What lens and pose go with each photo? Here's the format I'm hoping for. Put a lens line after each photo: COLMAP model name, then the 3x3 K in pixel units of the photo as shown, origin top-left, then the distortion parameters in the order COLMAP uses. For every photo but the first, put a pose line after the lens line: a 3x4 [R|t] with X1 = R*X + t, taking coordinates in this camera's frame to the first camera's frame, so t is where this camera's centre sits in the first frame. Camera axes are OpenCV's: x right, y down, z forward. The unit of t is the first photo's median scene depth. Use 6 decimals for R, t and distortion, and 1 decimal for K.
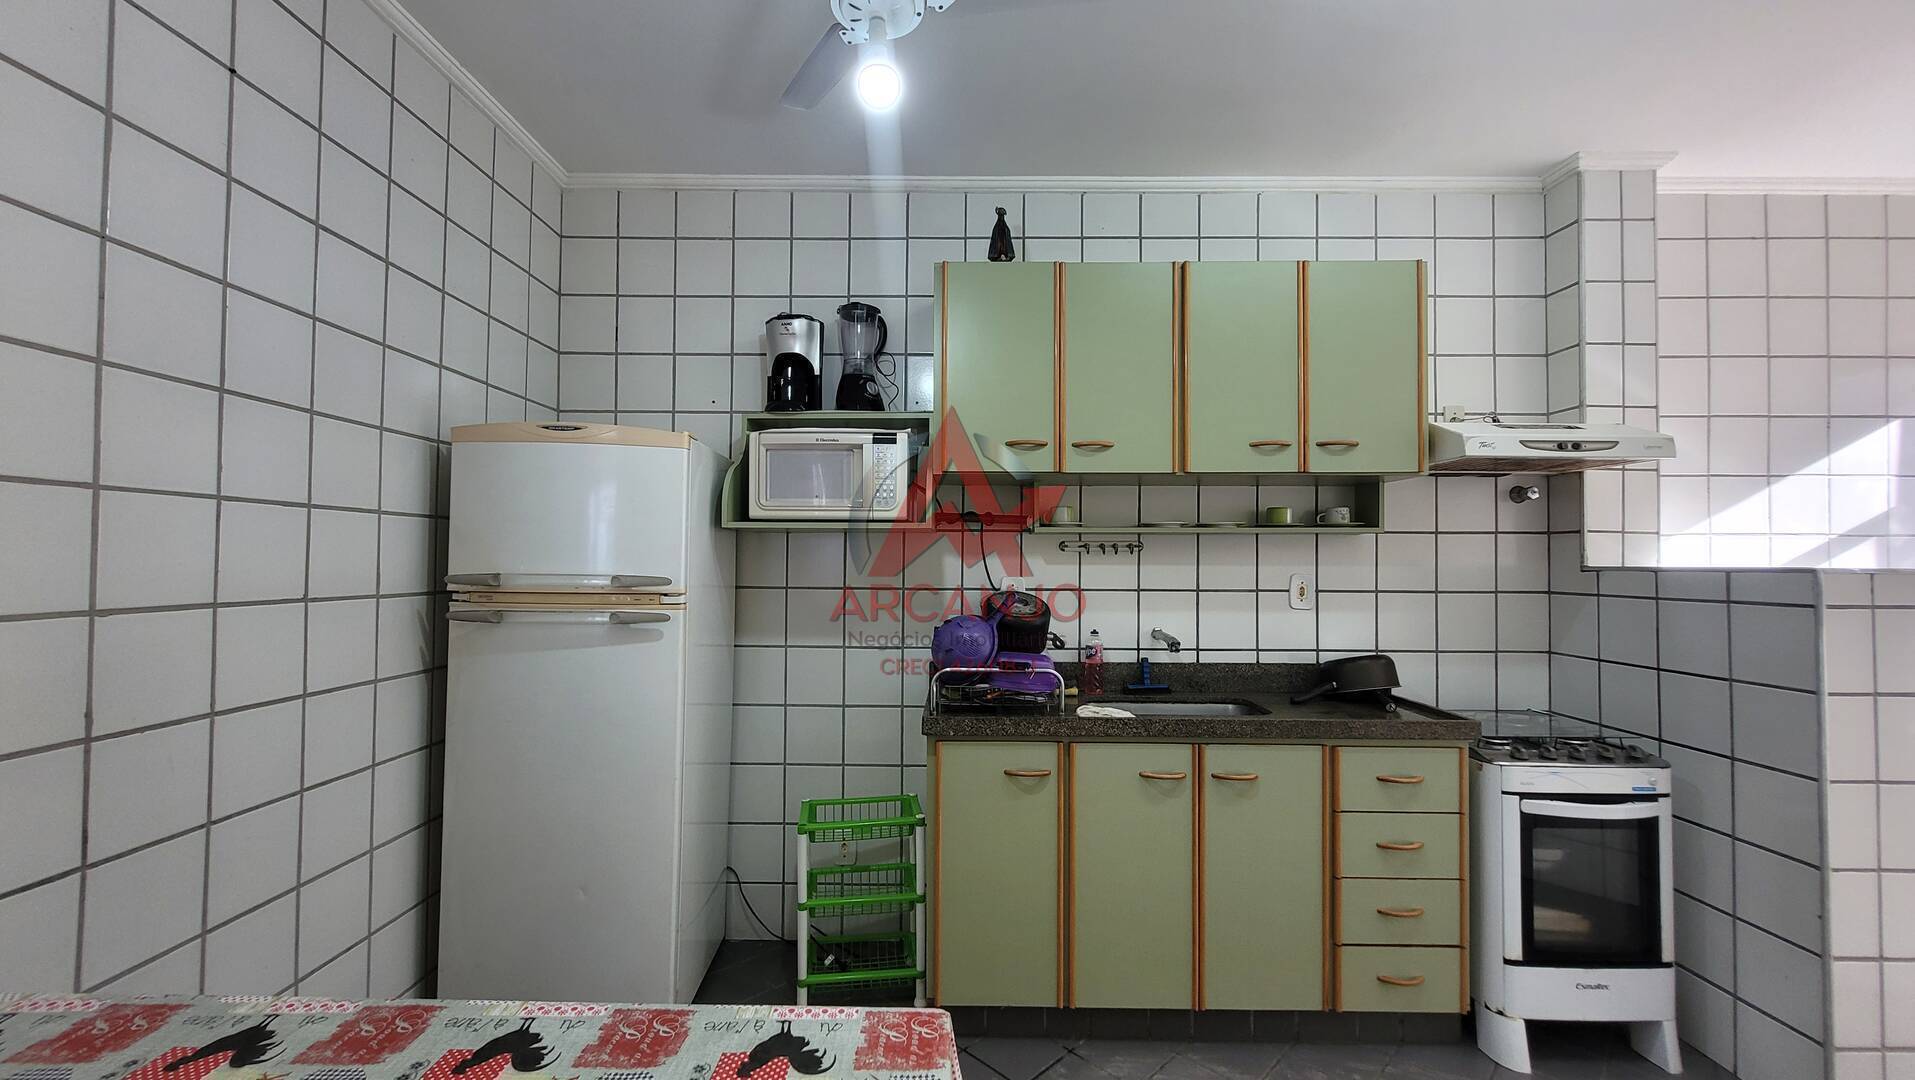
lens RADIAL K [[755.5, 0, 948.8], [0, 755.5, 546.3], [0, 0, 1]] dist [-0.000743, -0.000580]
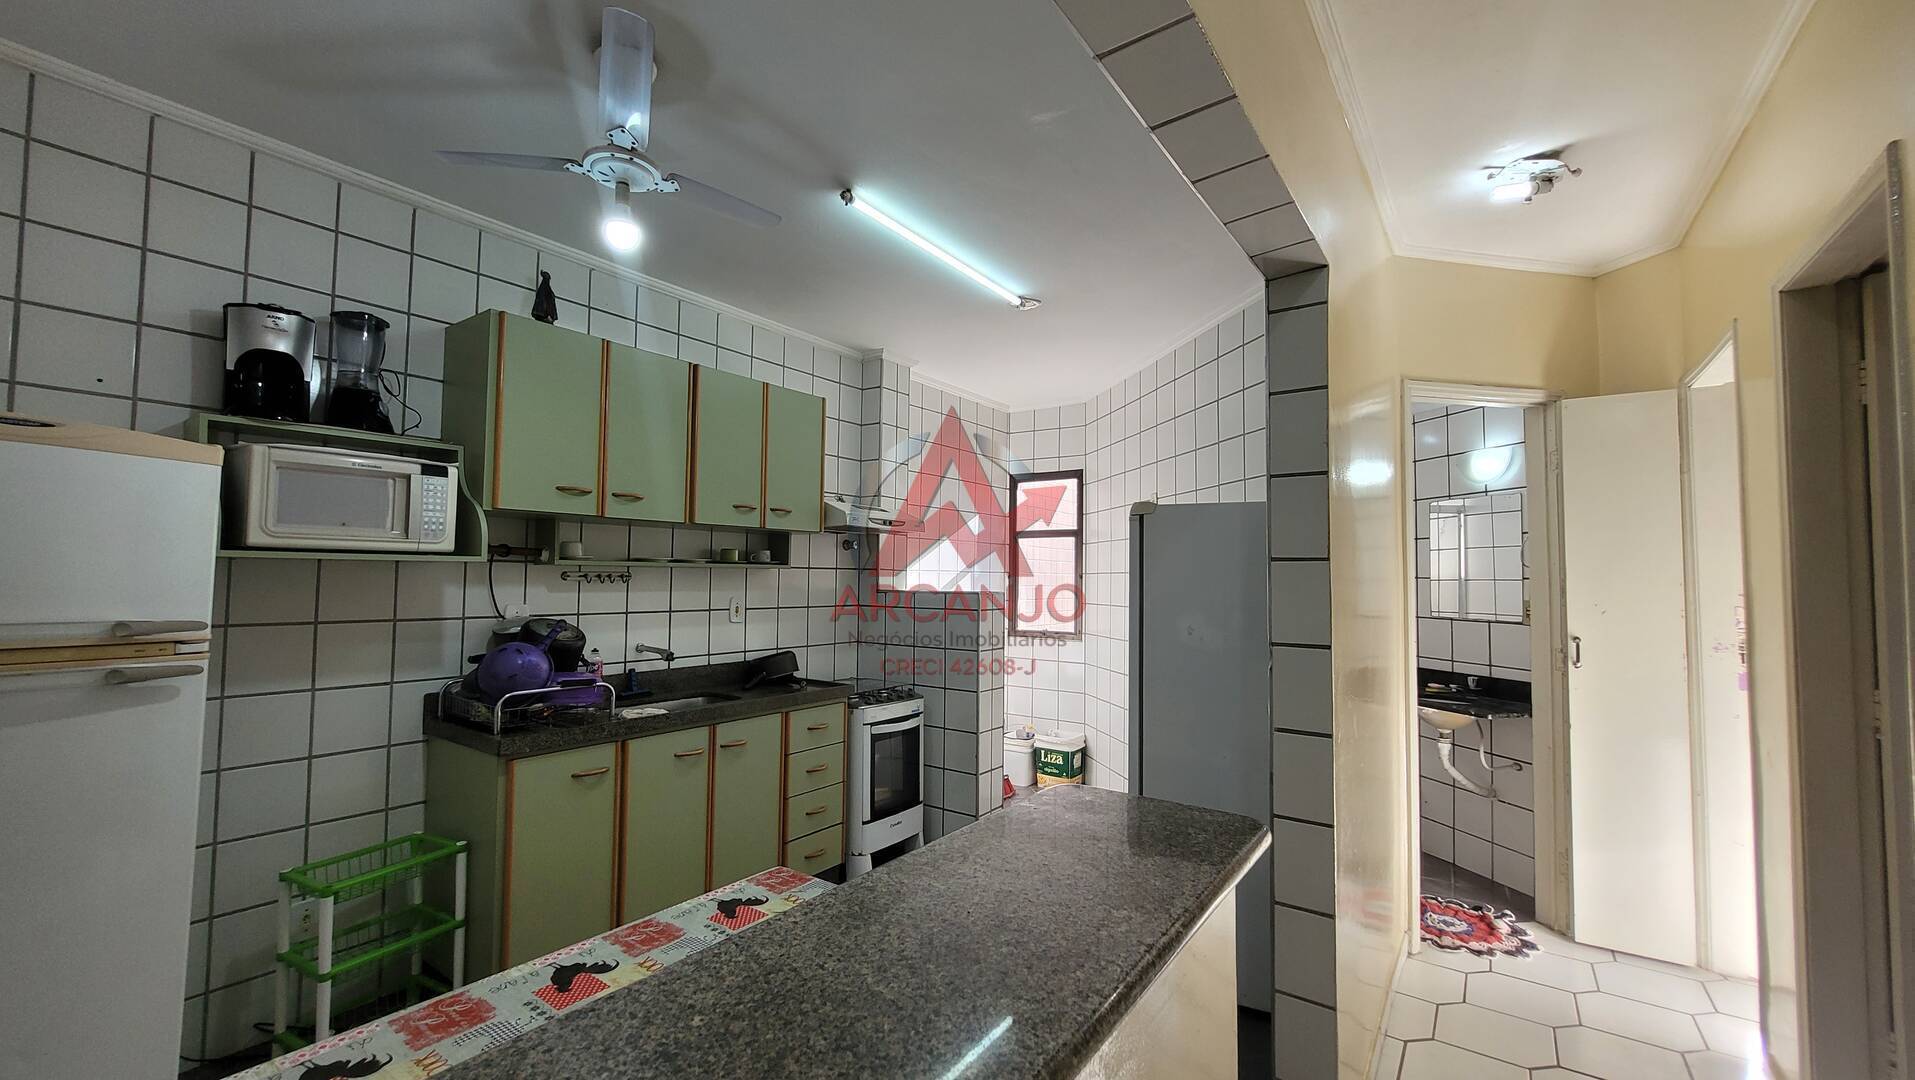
lens RADIAL K [[755.5, 0, 948.8], [0, 755.5, 546.3], [0, 0, 1]] dist [-0.000743, -0.000580]
pose [[0.579228, 0.034388, 0.814440, -0.480371], [-0.023445, 0.999399, -0.025524, -0.032407], [-0.814828, -0.004310, 0.579686, -0.124622]]
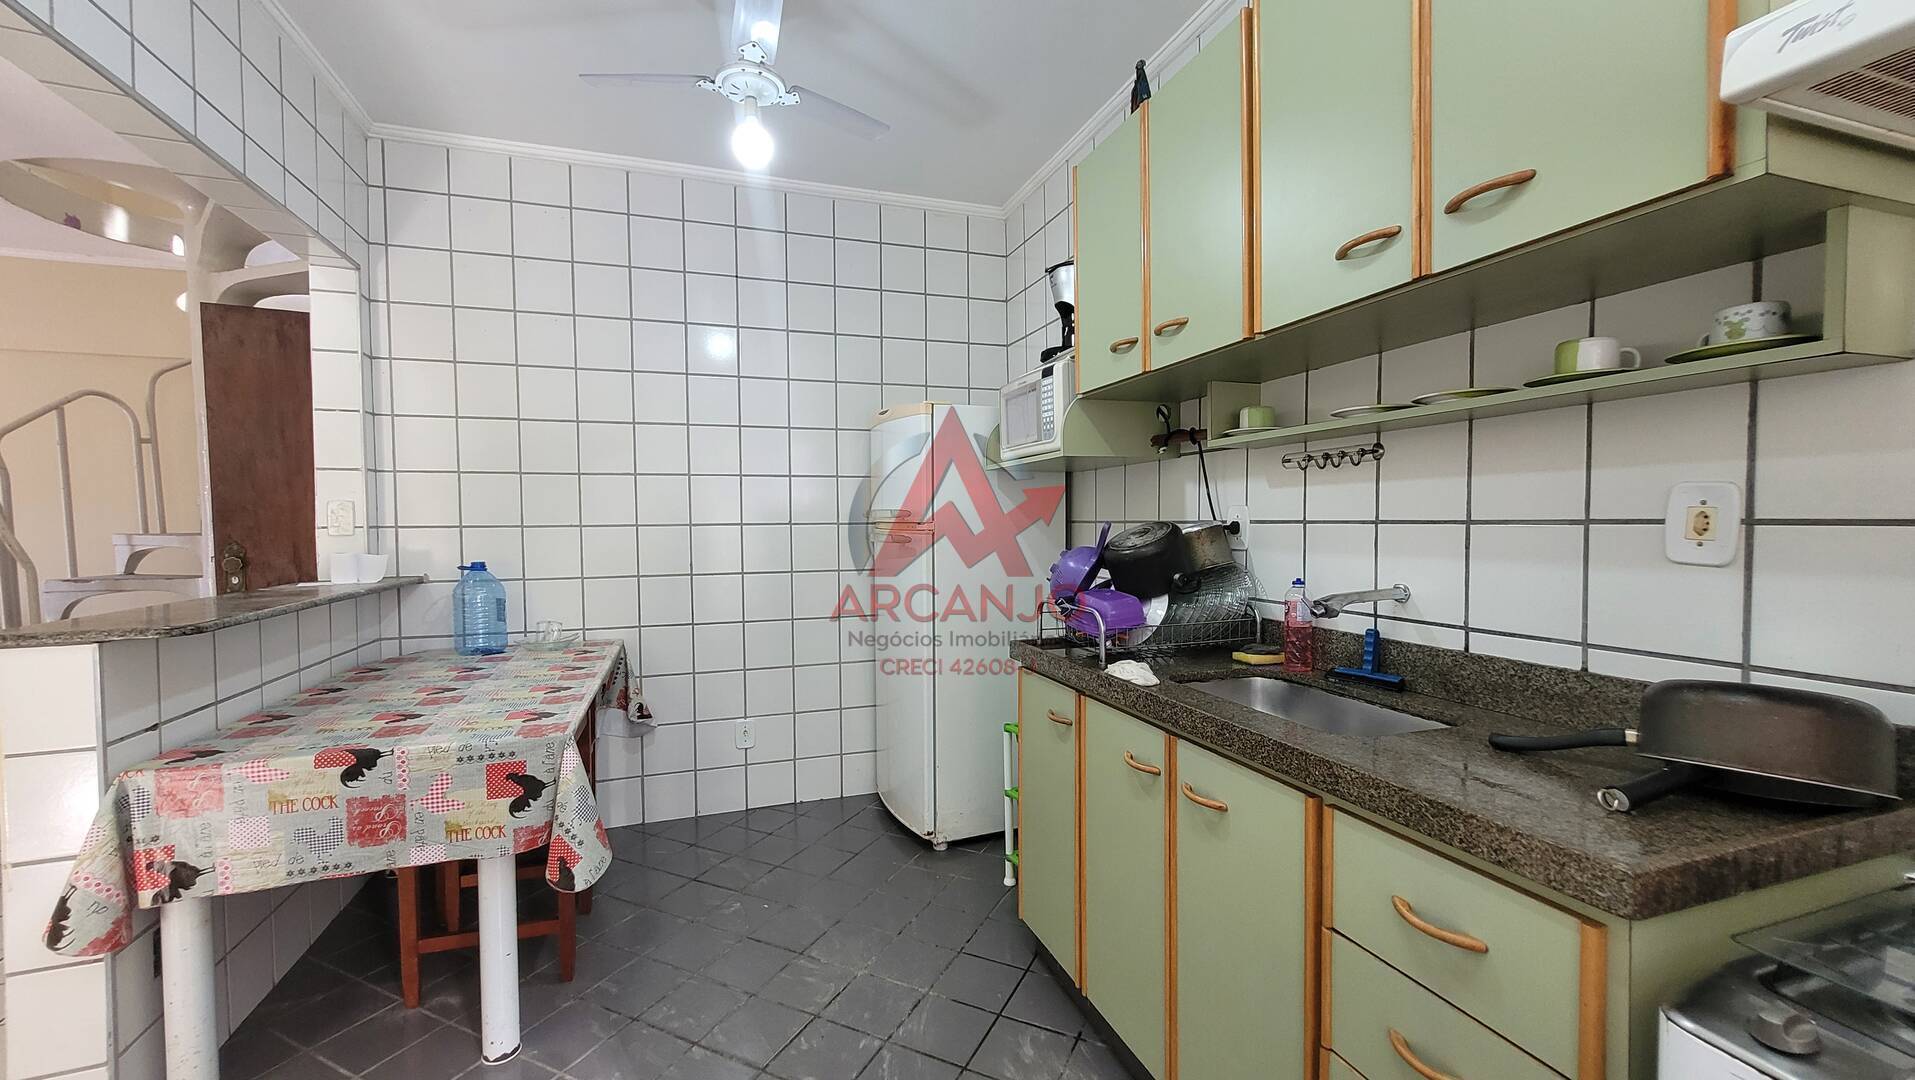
lens RADIAL K [[759.0, 0, 950.3], [0, 759.0, 549.9], [0, 0, 1]] dist [0.000856, -0.000140]
pose [[0.327863, 0.028788, -0.944287, 0.807850], [0.031590, 0.998643, 0.041414, 0.048720], [0.944197, -0.043408, 0.326508, 0.511194]]
